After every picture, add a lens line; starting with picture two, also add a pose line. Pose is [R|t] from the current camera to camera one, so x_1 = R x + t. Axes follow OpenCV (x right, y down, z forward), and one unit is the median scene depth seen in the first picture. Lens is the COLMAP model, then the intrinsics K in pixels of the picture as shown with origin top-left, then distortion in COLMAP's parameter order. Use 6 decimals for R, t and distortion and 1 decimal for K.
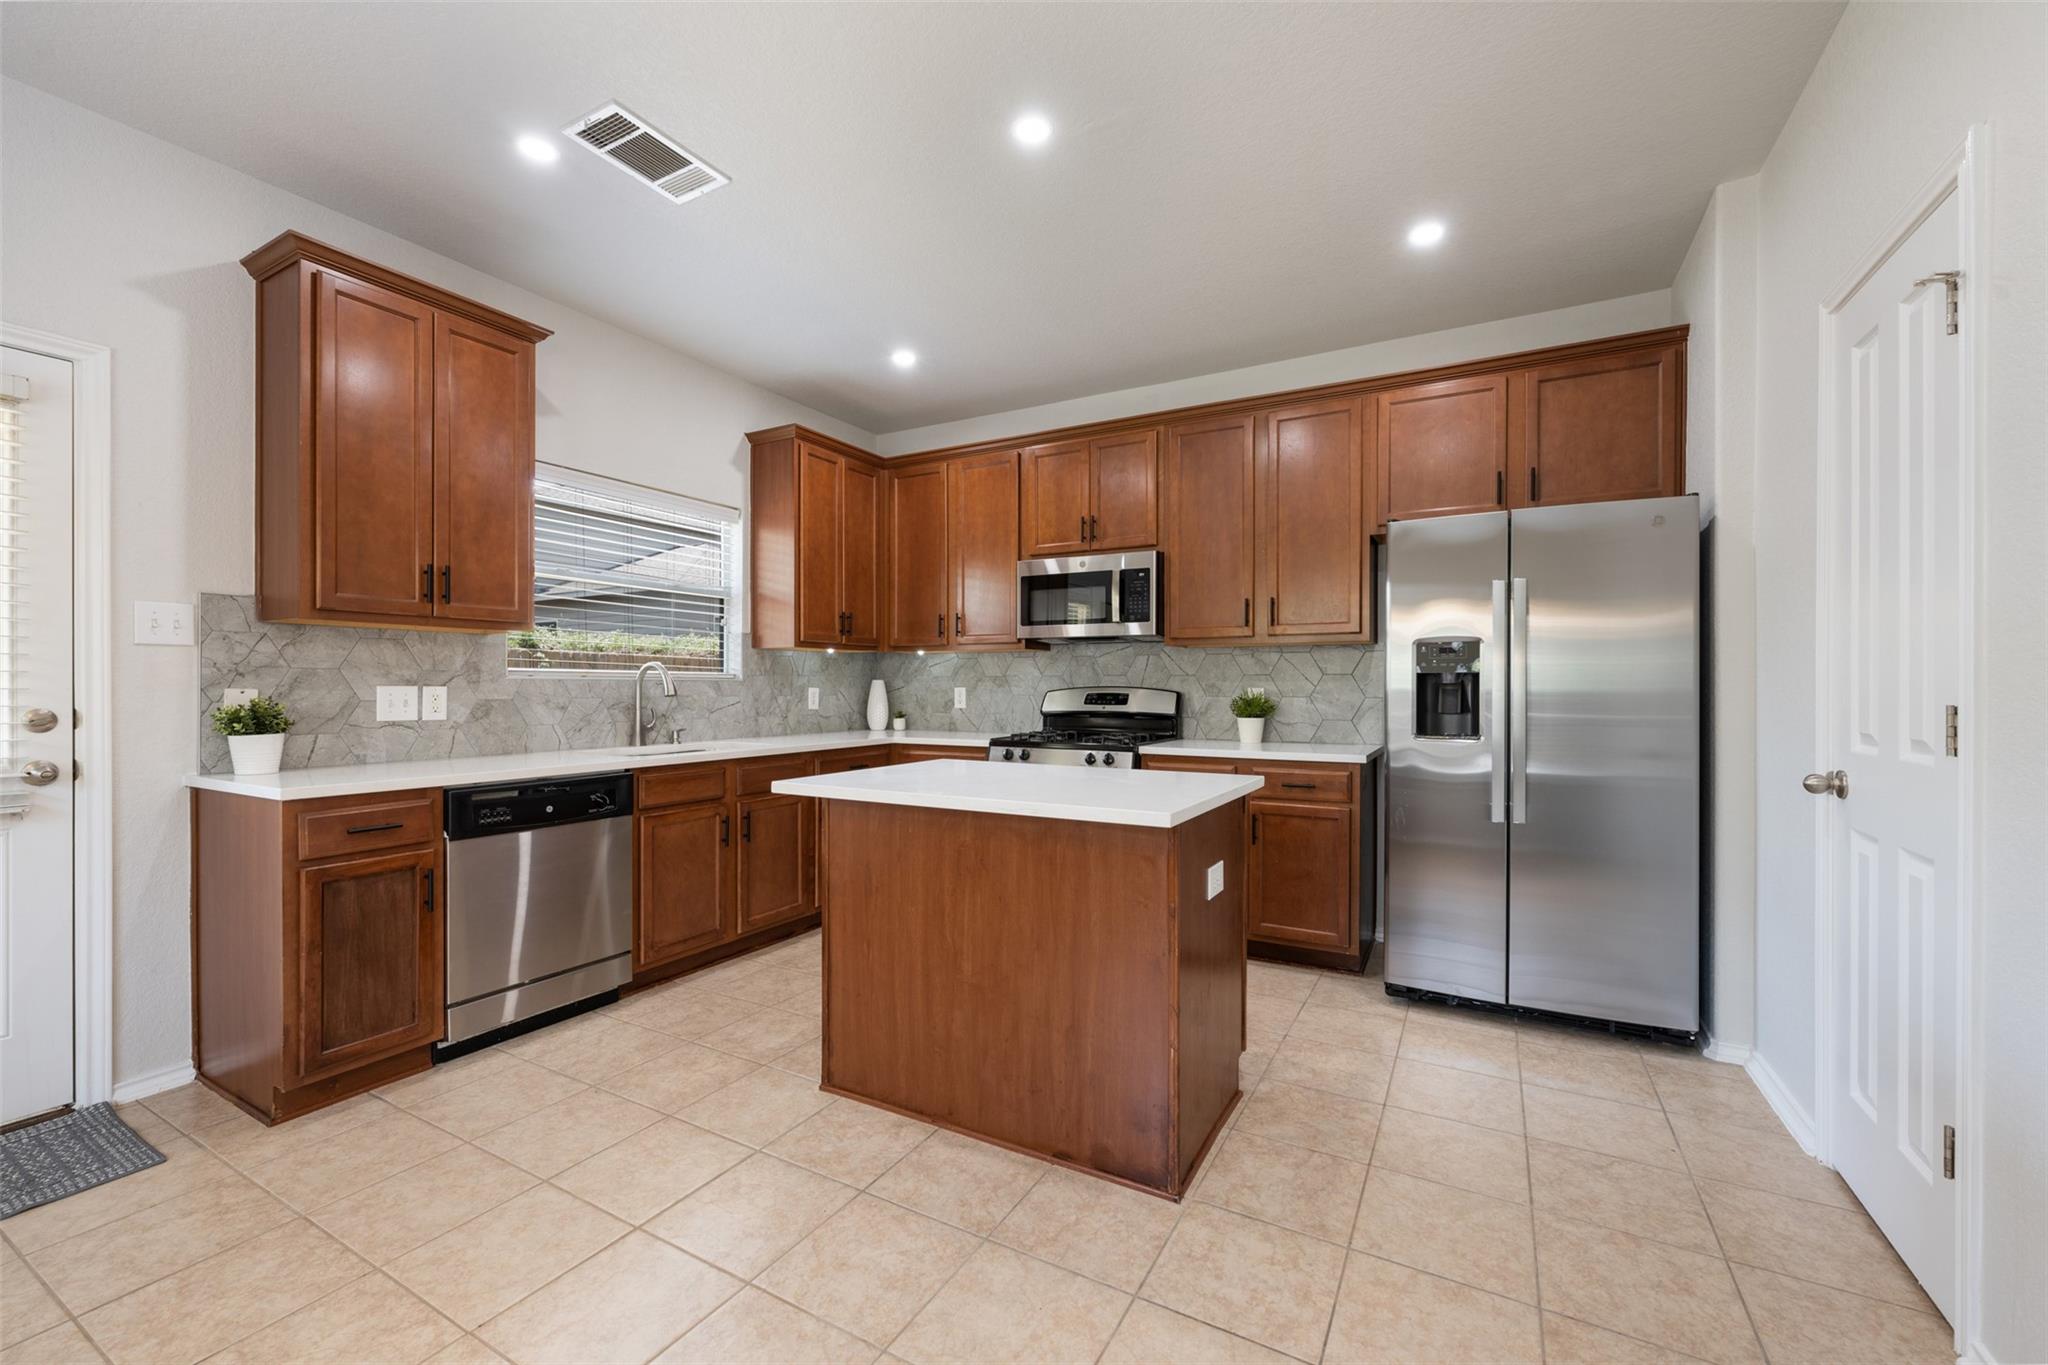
lens RADIAL K [[830.9, 0, 1024.0], [0, 830.9, 682.5], [0, 0, 1]] dist [-0.000184, -0.000003]
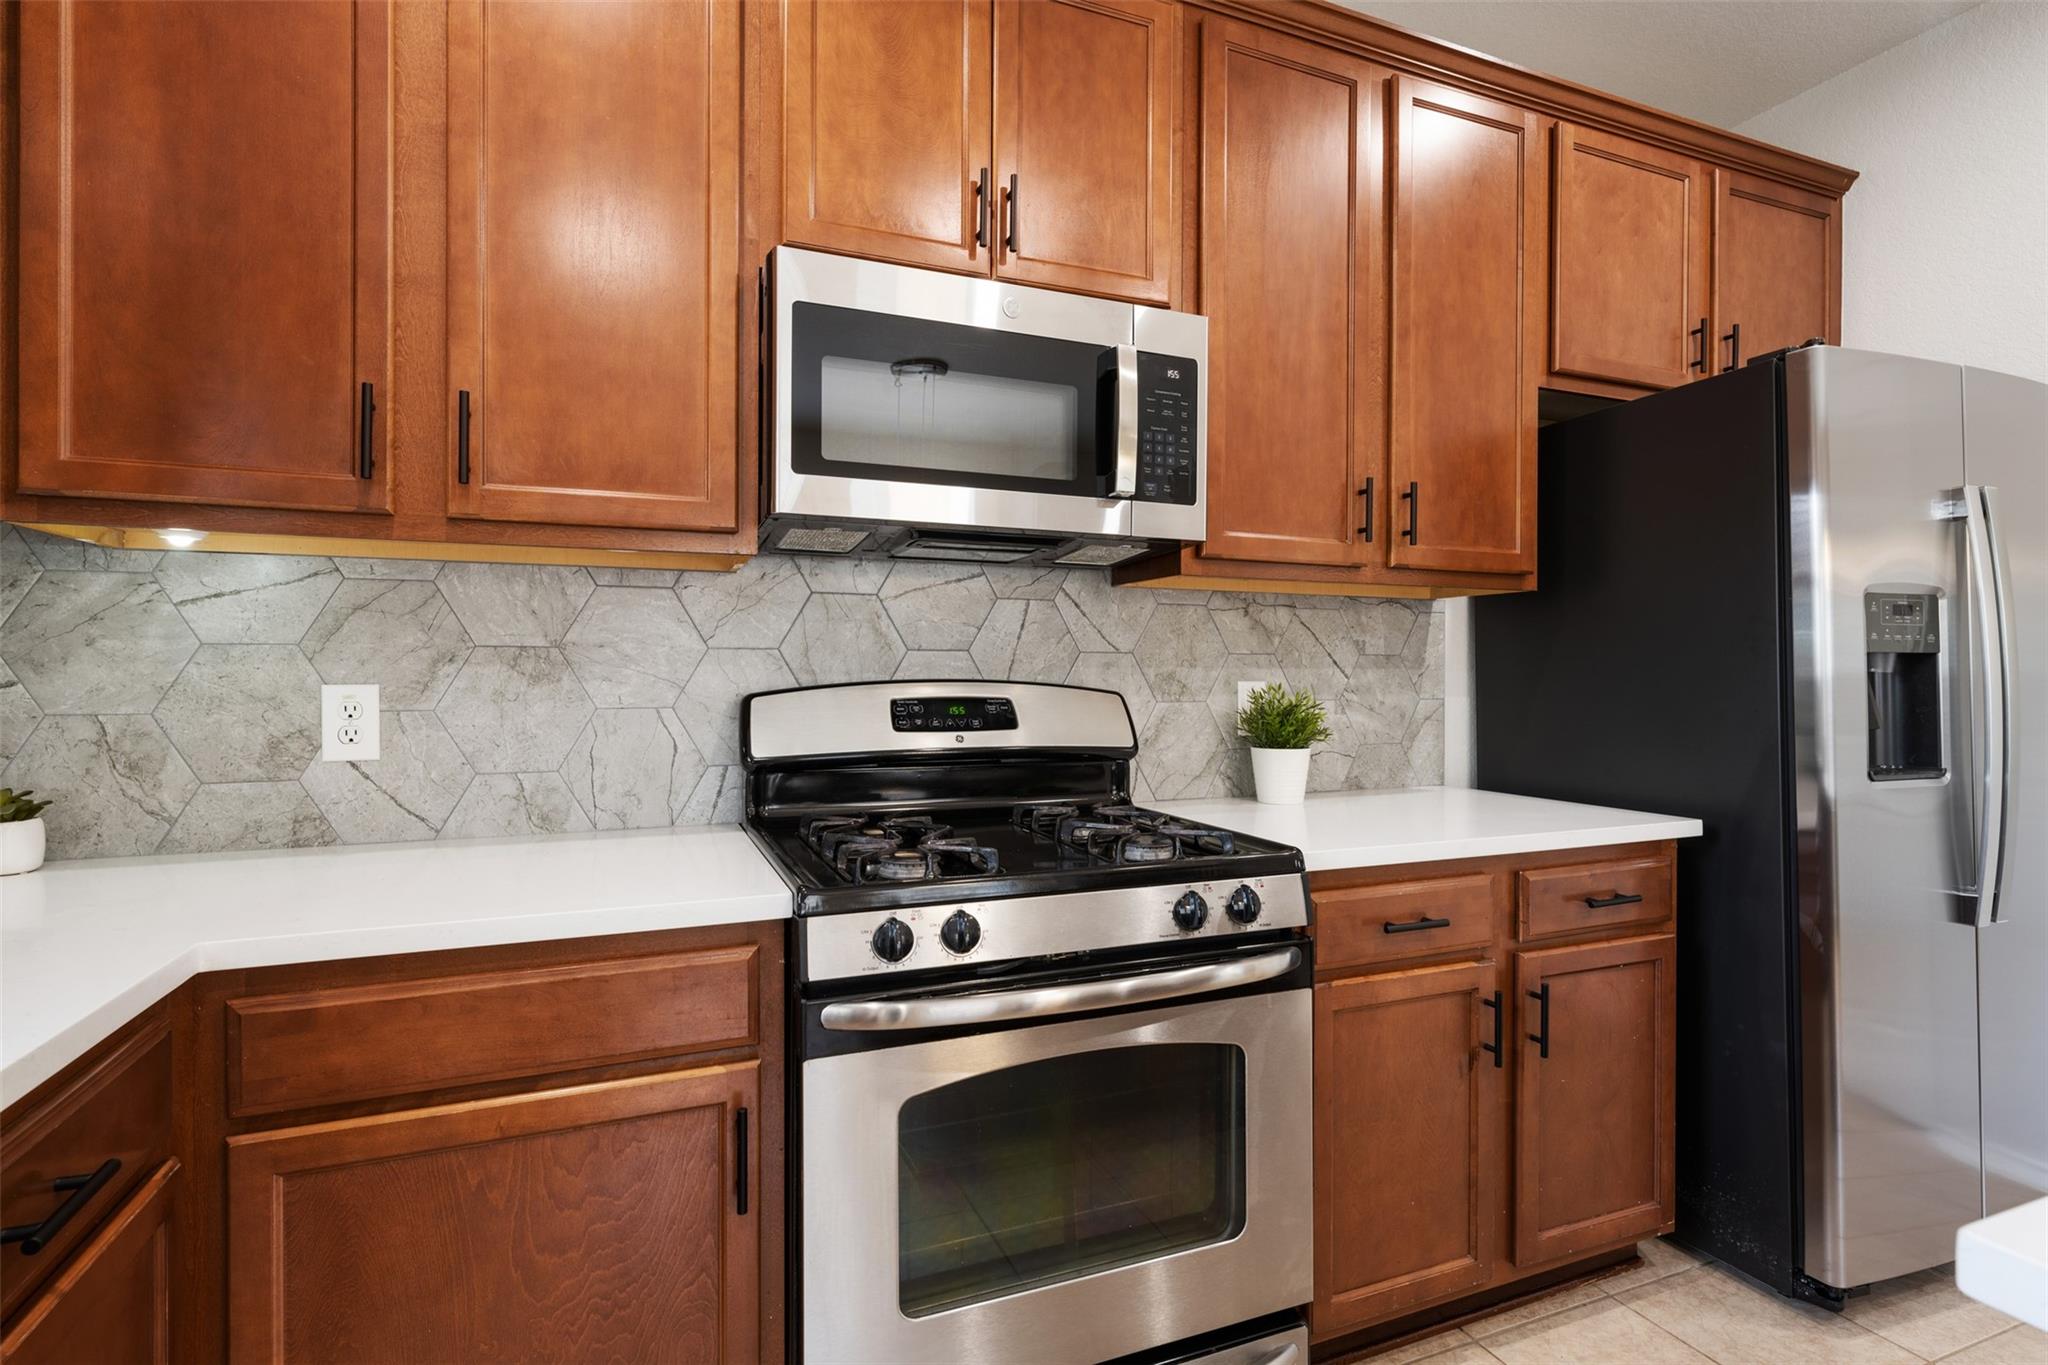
lens RADIAL K [[989.7, 0, 1024.0], [0, 989.7, 682.5], [0, 0, 1]] dist [0.002260, 0.000551]
pose [[0.621152, -0.006862, 0.783660, -0.237371], [-0.003908, 0.999922, 0.011853, 0.000730], [-0.783680, -0.010425, 0.621077, 0.763096]]
